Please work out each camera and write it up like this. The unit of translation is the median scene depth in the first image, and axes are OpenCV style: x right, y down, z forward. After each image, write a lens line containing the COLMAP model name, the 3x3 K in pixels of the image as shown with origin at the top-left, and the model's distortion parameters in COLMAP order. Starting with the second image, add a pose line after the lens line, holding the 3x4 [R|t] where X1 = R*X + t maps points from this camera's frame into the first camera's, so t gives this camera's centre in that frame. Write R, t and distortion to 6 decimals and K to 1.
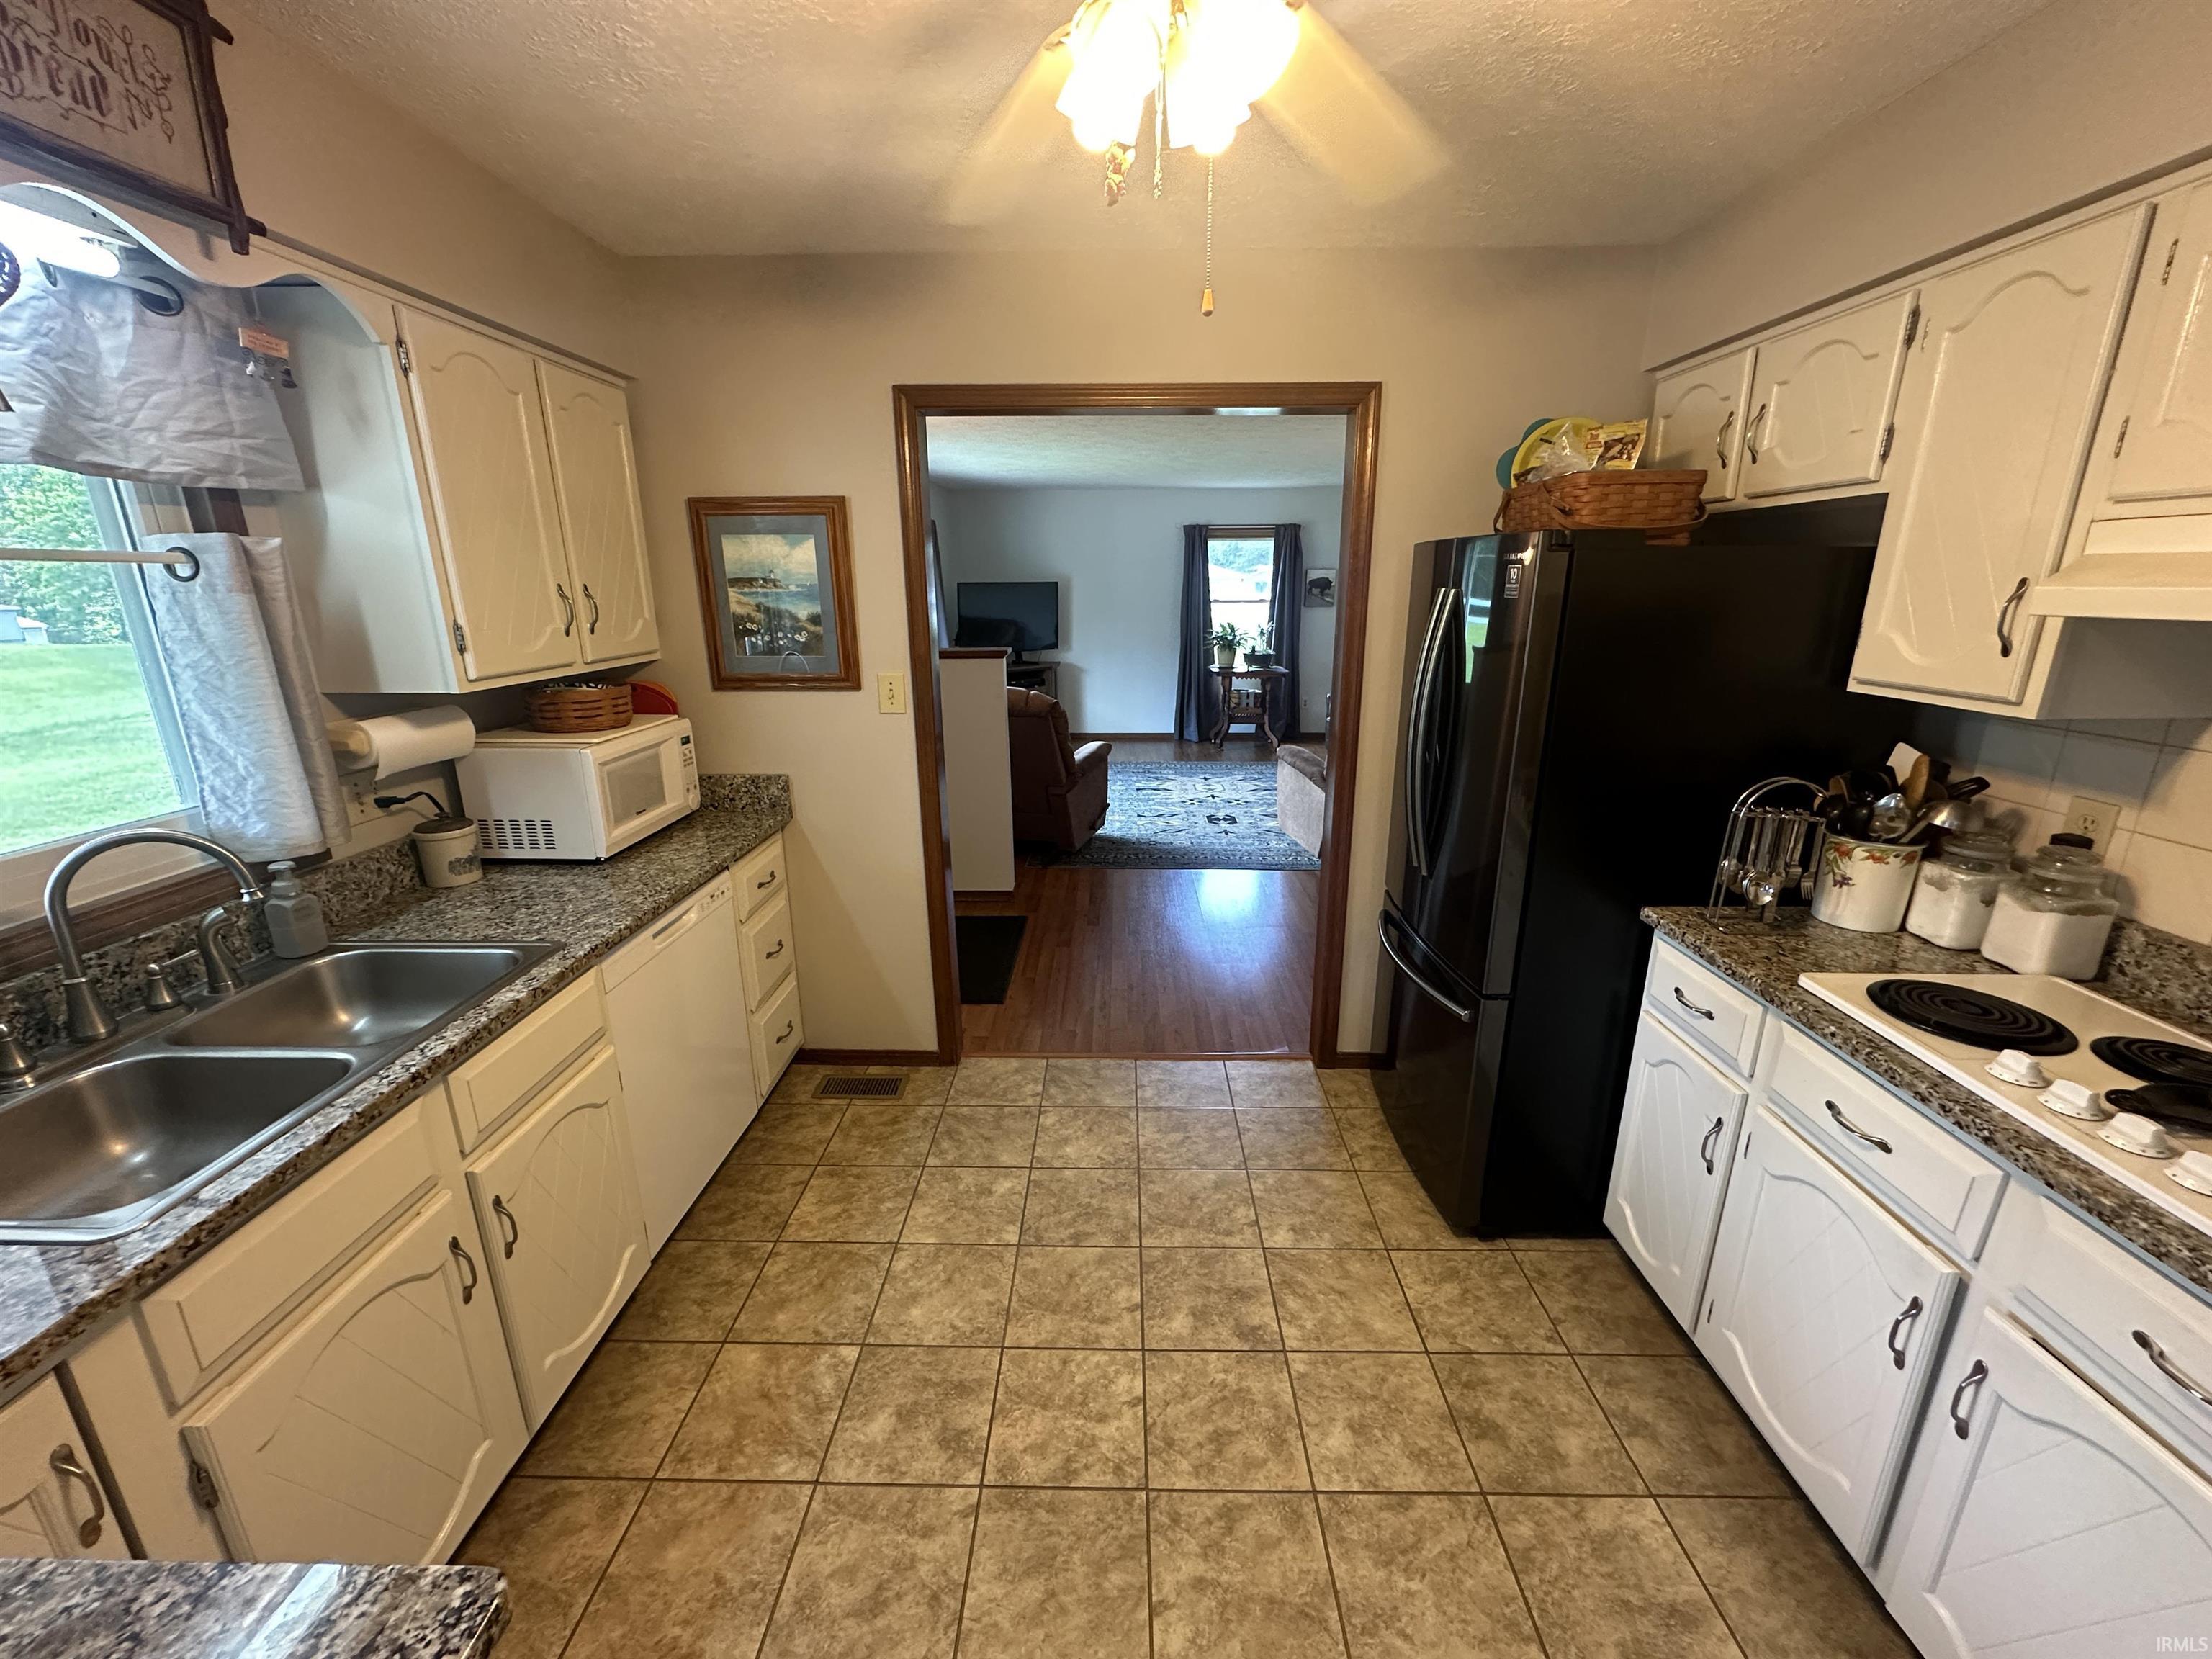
lens RADIAL K [[882.2, 0, 1106.3], [0, 882.2, 831.3], [0, 0, 1]] dist [-0.000933, 0.000034]
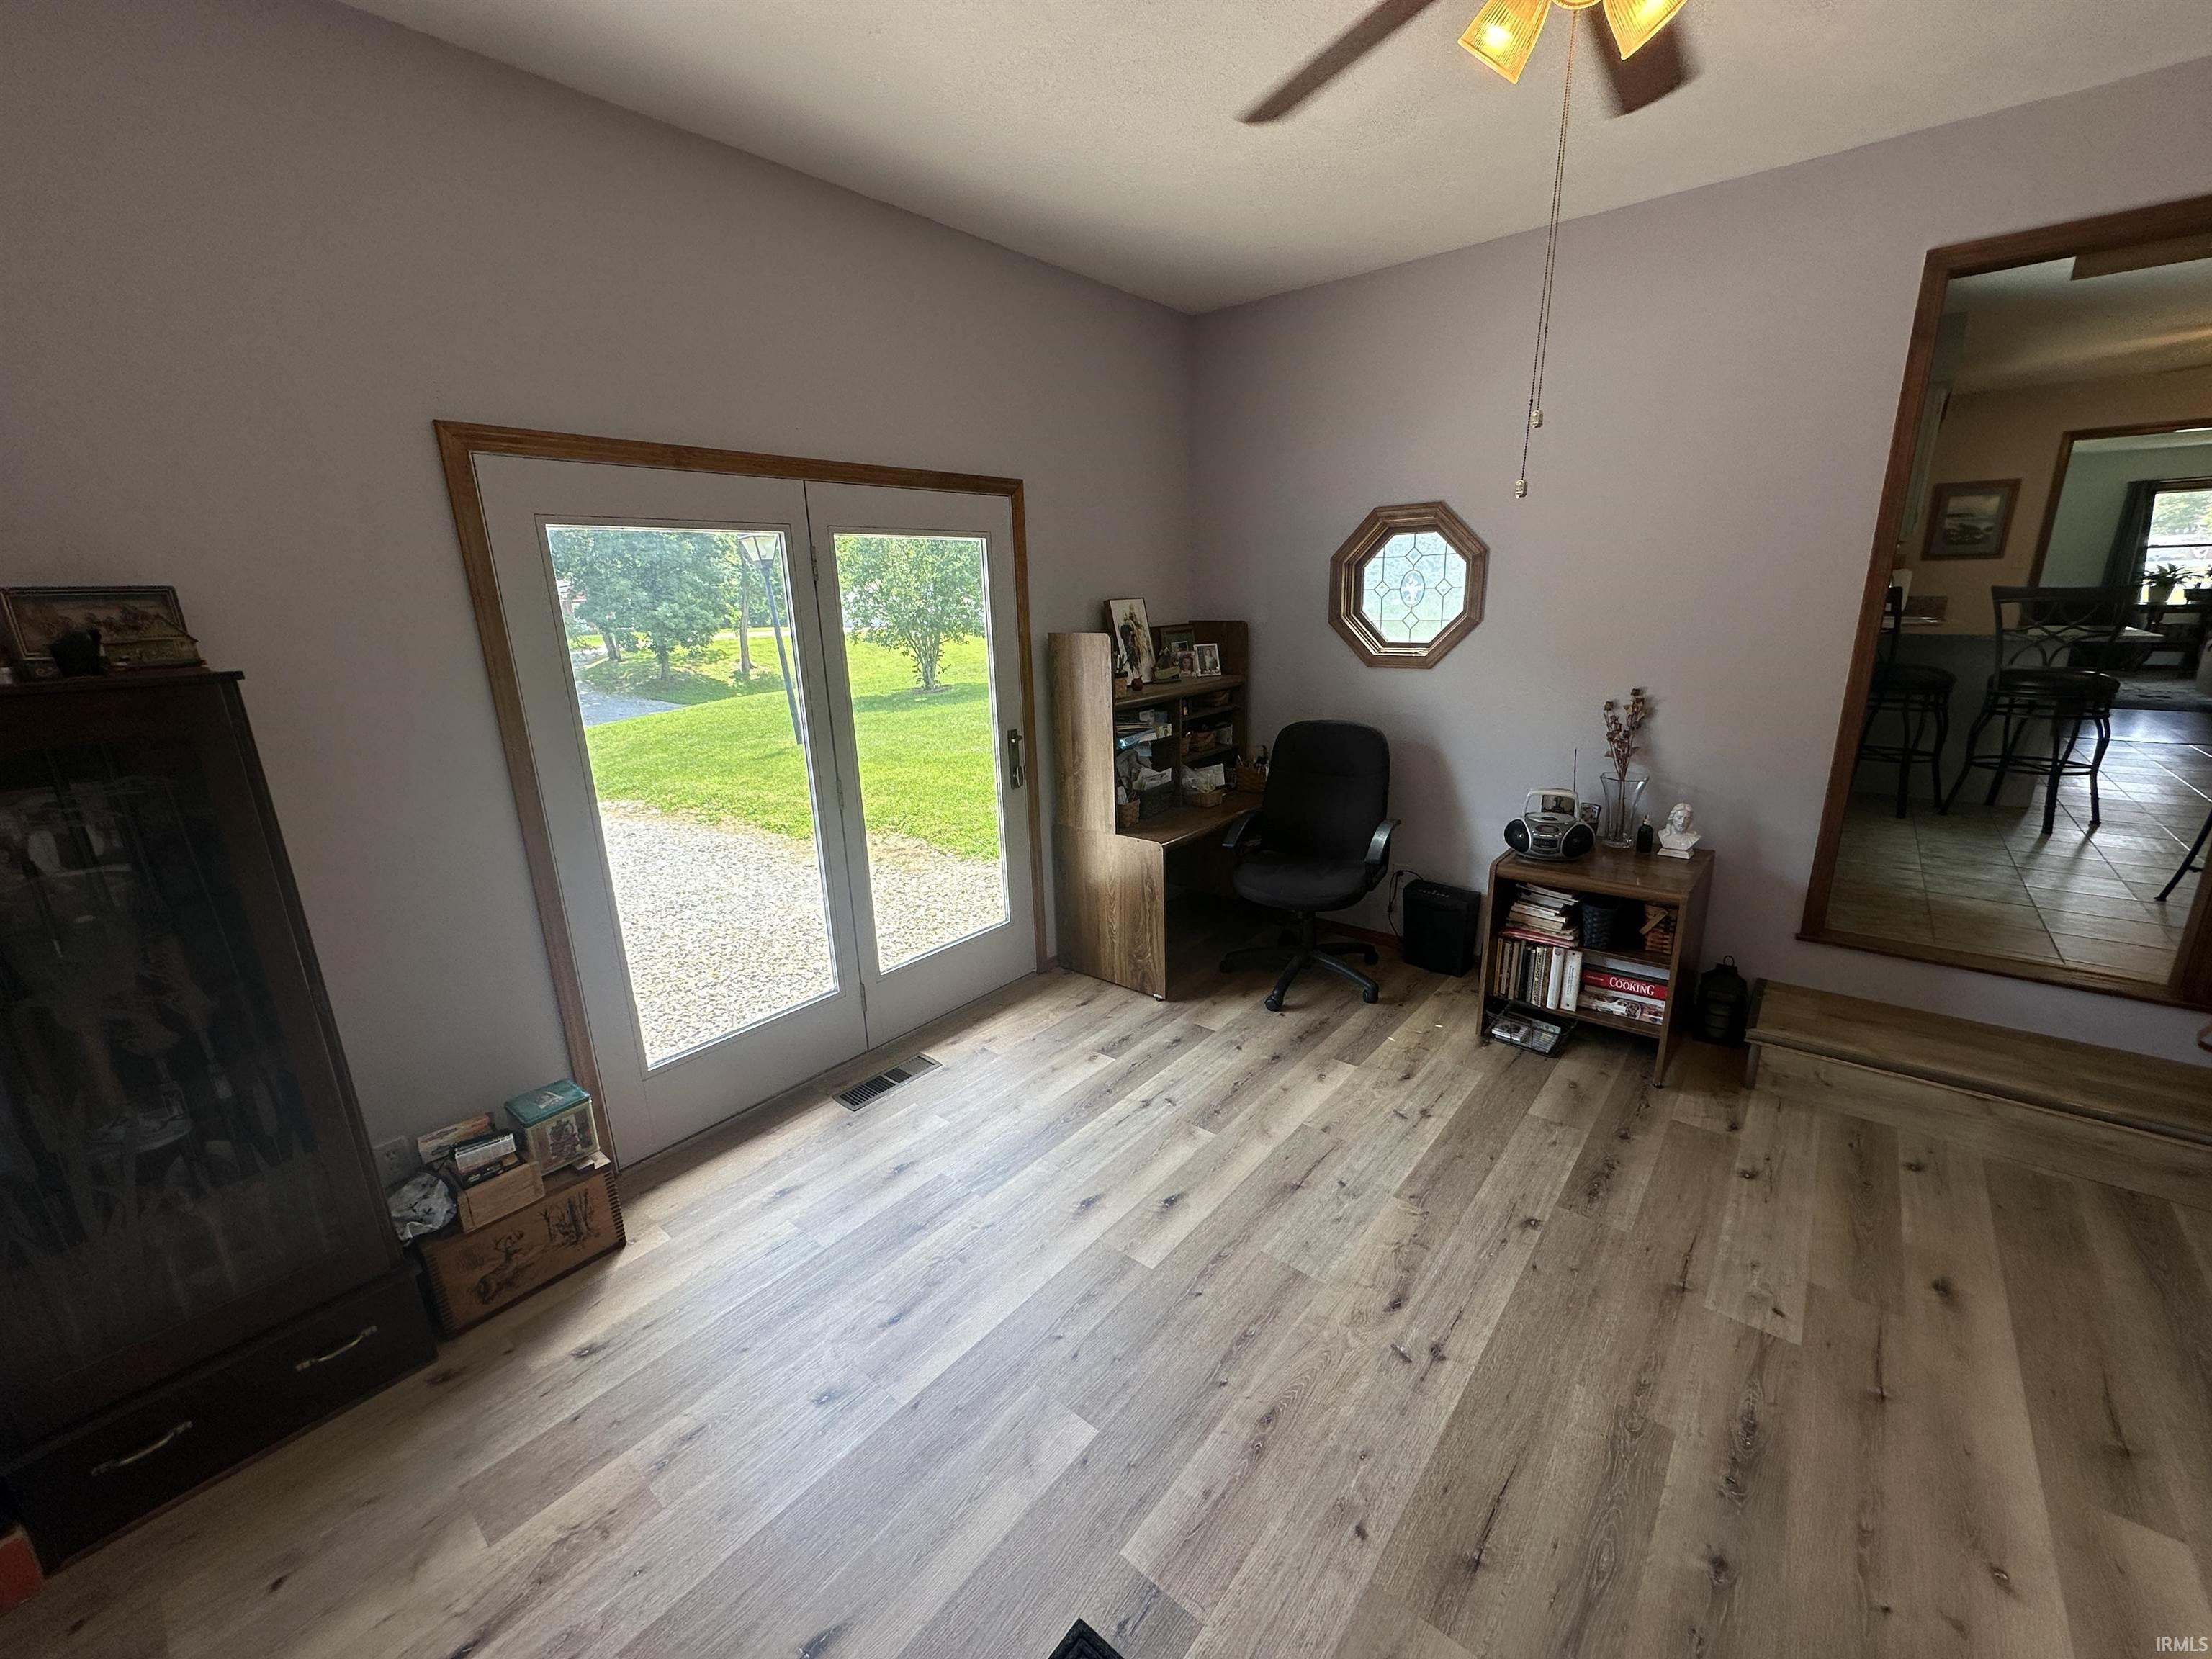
lens RADIAL K [[882.2, 0, 1106.3], [0, 882.2, 831.3], [0, 0, 1]] dist [-0.000933, 0.000034]
pose [[0.779216, 0.149082, -0.608767, -0.627086], [-0.149376, 0.987484, 0.050626, 0.846386], [0.608695, 0.051486, 0.791732, -2.438756]]
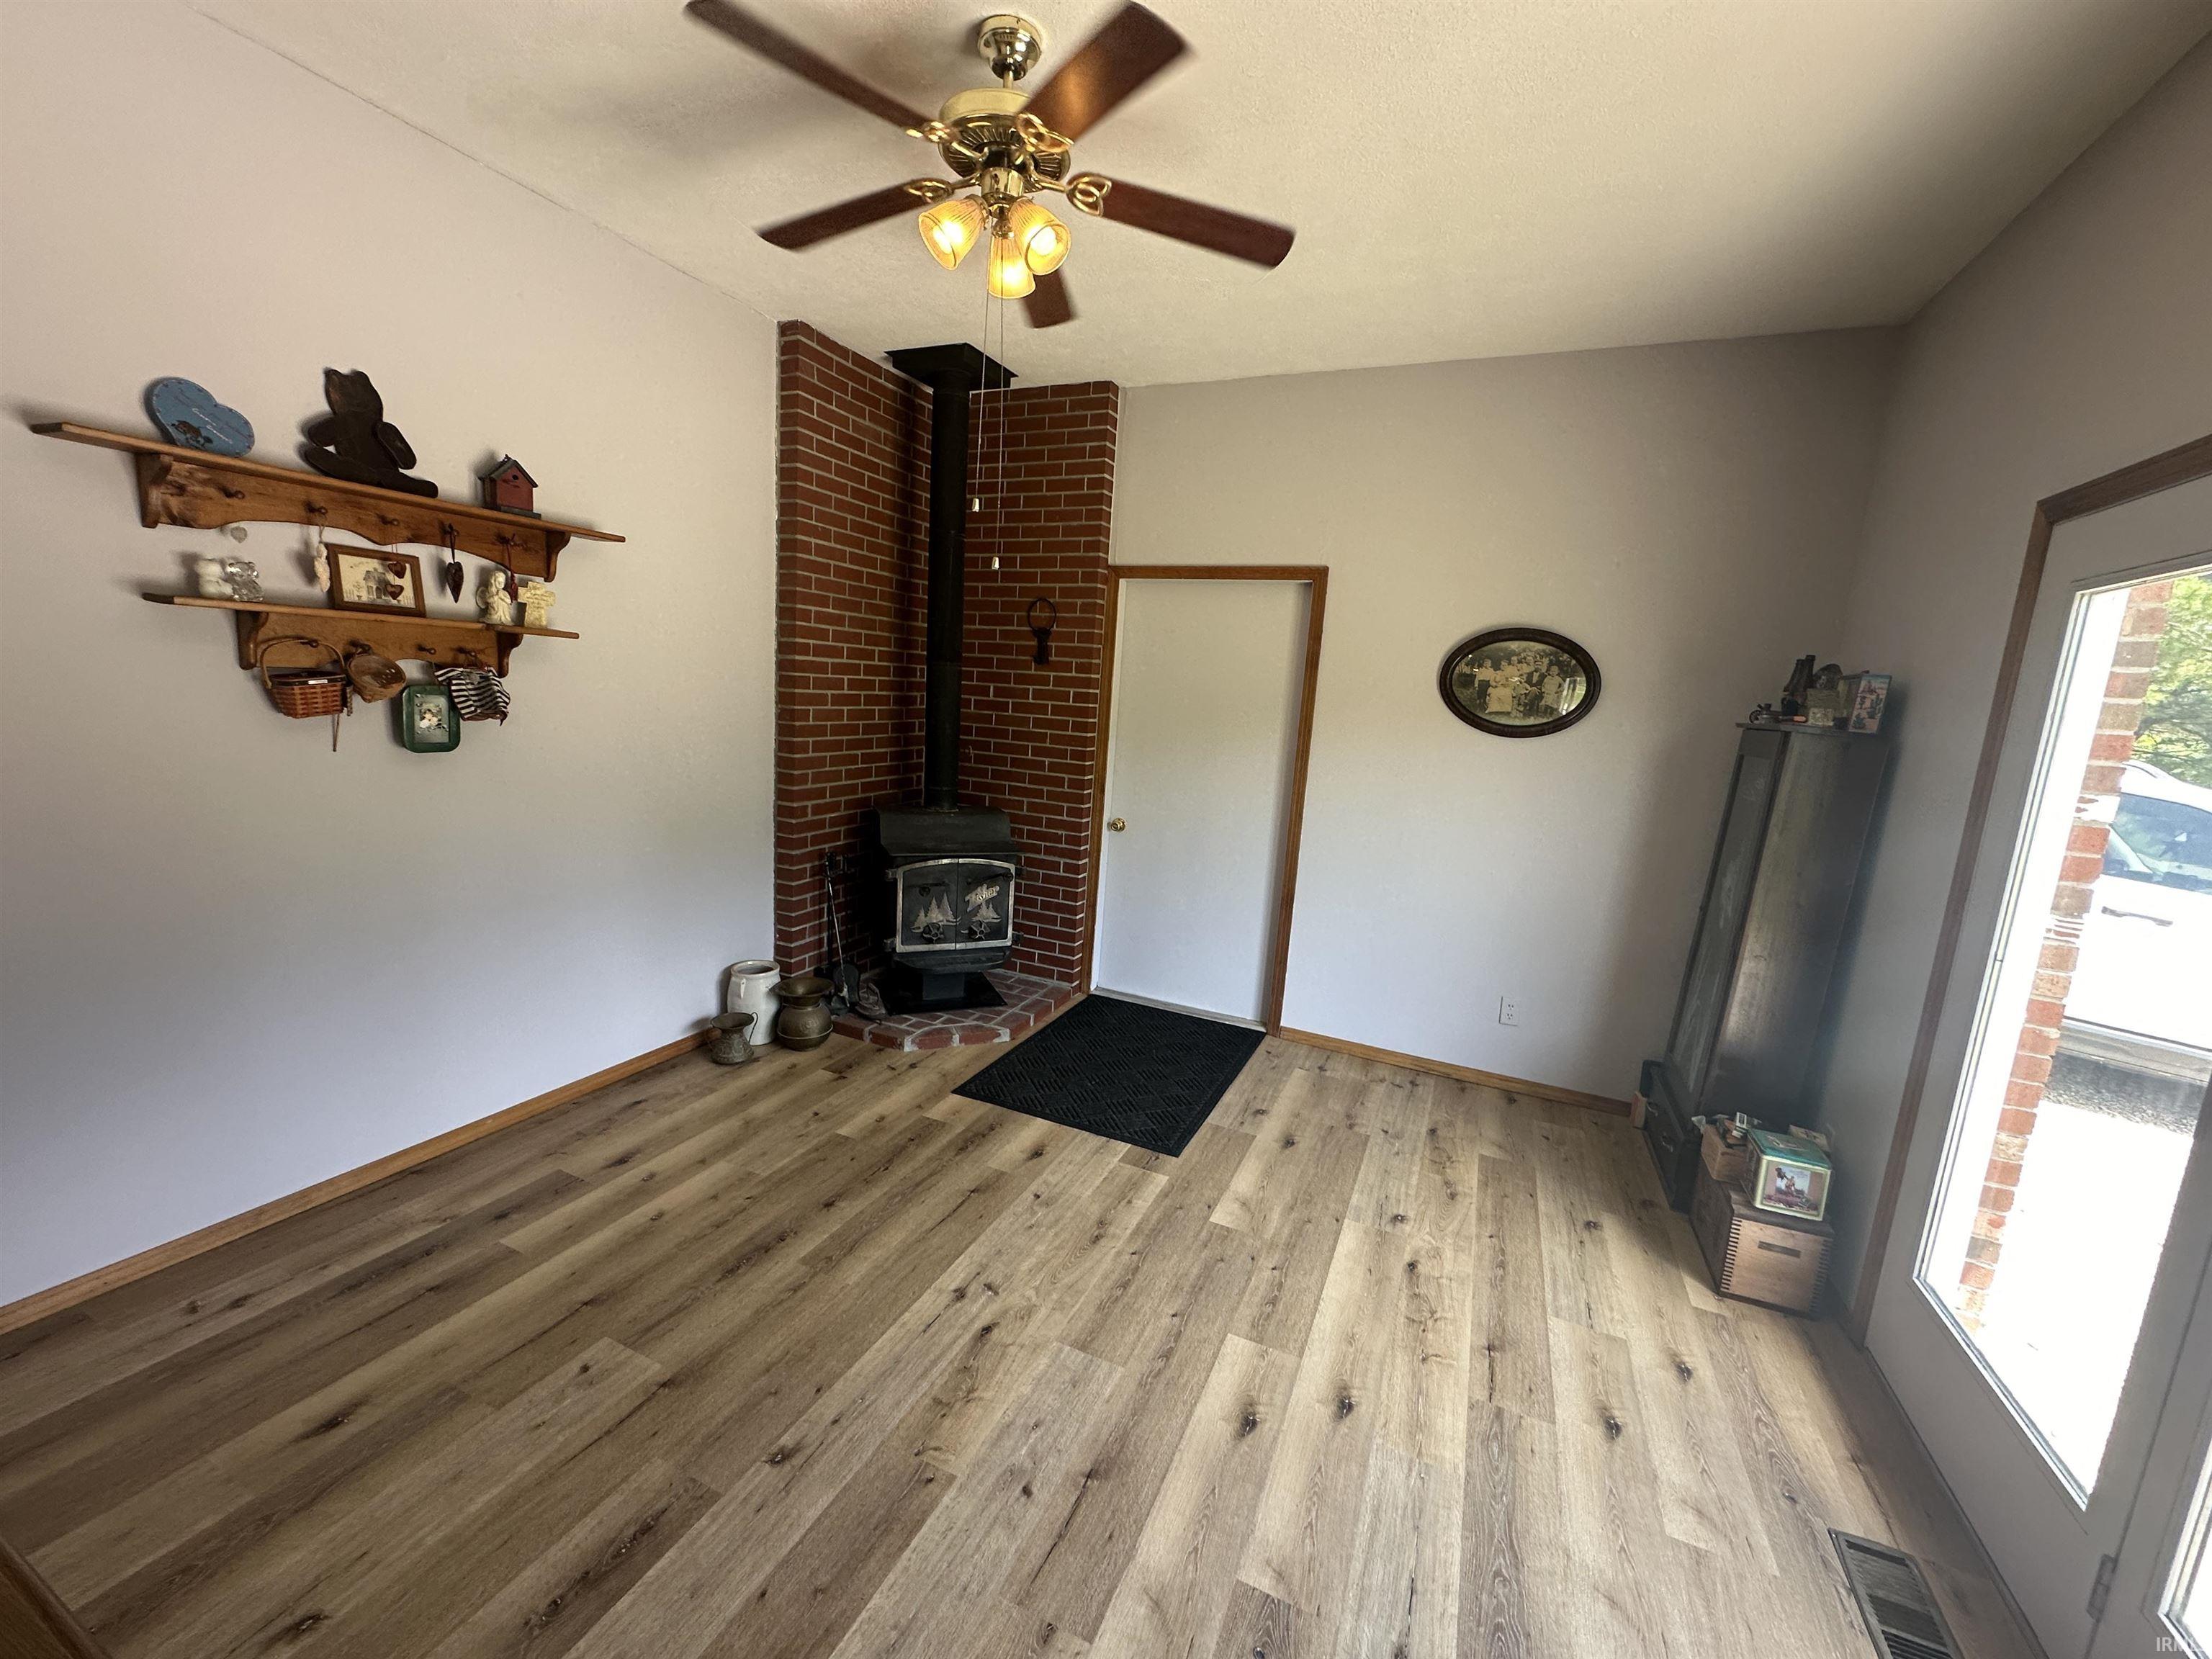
lens RADIAL K [[882.2, 0, 1106.3], [0, 882.2, 831.3], [0, 0, 1]] dist [-0.000933, 0.000034]
pose [[-0.919602, -0.119246, 0.374316, -1.210178], [0.046849, 0.912732, 0.405865, 0.524133], [-0.390048, 0.390771, -0.833763, -1.134562]]
